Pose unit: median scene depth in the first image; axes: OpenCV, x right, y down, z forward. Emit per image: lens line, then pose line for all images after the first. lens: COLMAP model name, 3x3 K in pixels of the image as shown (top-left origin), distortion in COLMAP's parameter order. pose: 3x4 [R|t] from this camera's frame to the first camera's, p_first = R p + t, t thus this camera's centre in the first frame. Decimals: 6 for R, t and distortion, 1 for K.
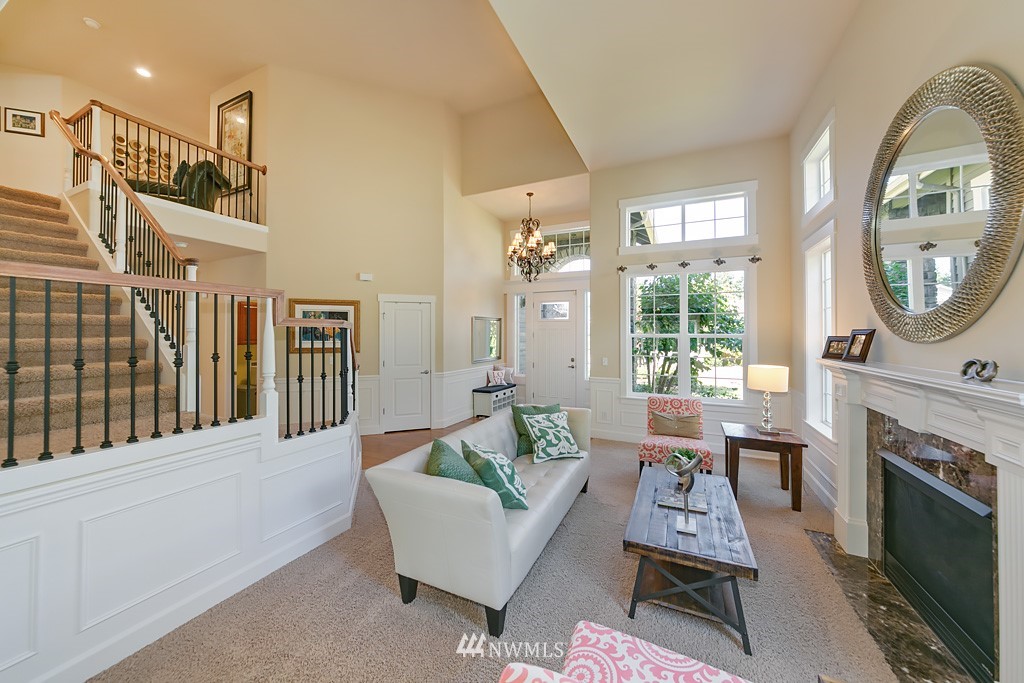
lens RADIAL K [[367.5, 0, 511.4], [0, 367.5, 328.4], [0, 0, 1]] dist [-0.000300, -0.000049]
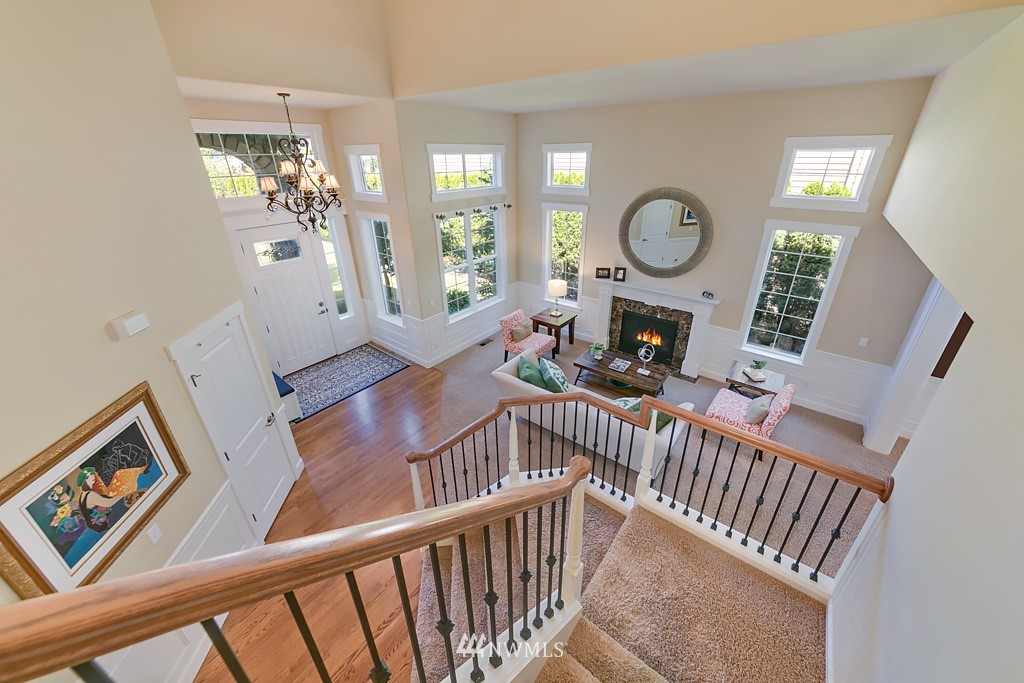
lens RADIAL K [[369.3, 0, 534.8], [0, 369.3, 309.4], [0, 0, 1]] dist [-0.000174, -0.000088]
pose [[0.200411, -0.385564, 0.900653, -0.719641], [-0.005453, 0.918850, 0.394568, -0.343666], [-0.979697, -0.083987, 0.182045, 0.525139]]
